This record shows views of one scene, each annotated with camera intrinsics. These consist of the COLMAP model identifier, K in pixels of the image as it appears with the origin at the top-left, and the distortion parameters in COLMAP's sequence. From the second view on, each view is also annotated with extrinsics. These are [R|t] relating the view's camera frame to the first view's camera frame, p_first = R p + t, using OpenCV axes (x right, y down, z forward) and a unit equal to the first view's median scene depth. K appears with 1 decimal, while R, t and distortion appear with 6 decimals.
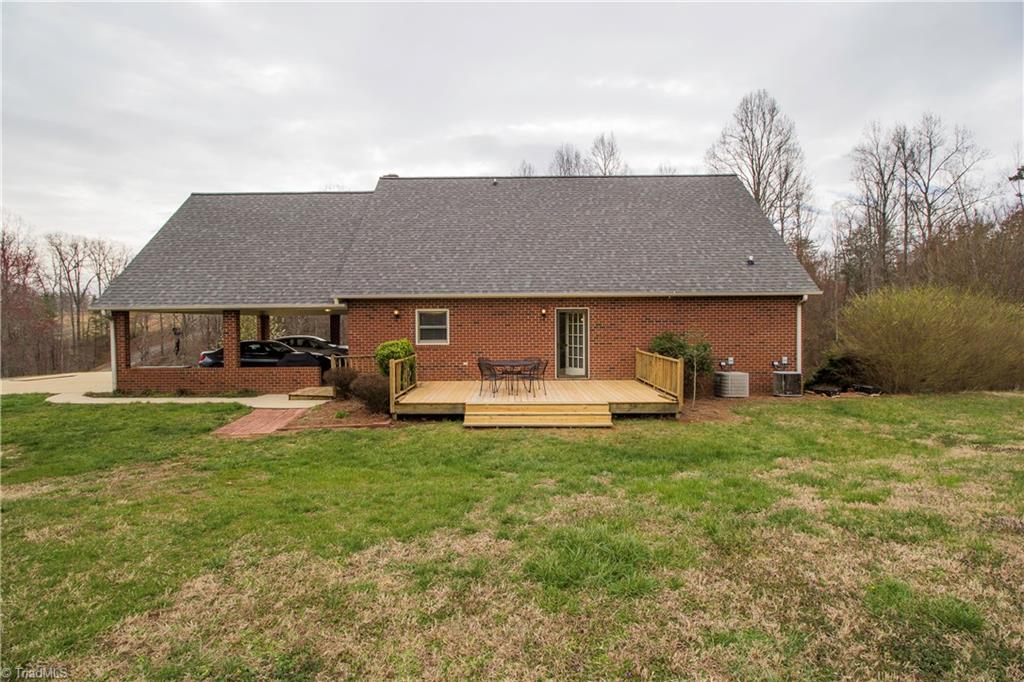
lens RADIAL K [[480.5, 0, 508.0], [0, 480.5, 334.2], [0, 0, 1]] dist [-0.000499, -0.013249]
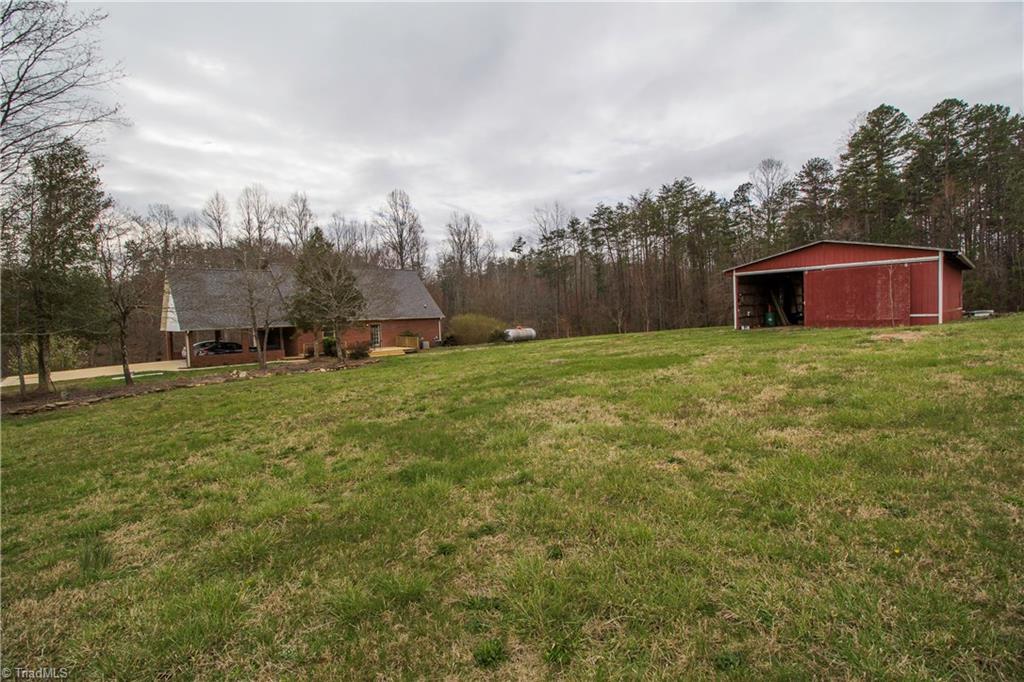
lens RADIAL K [[480.5, 0, 508.0], [0, 480.5, 334.2], [0, 0, 1]] dist [-0.000499, -0.013249]
pose [[0.729738, -0.044636, 0.682268, -1.310257], [0.042909, 0.998890, 0.019455, -0.011434], [-0.682379, 0.015078, 0.730843, -1.742222]]
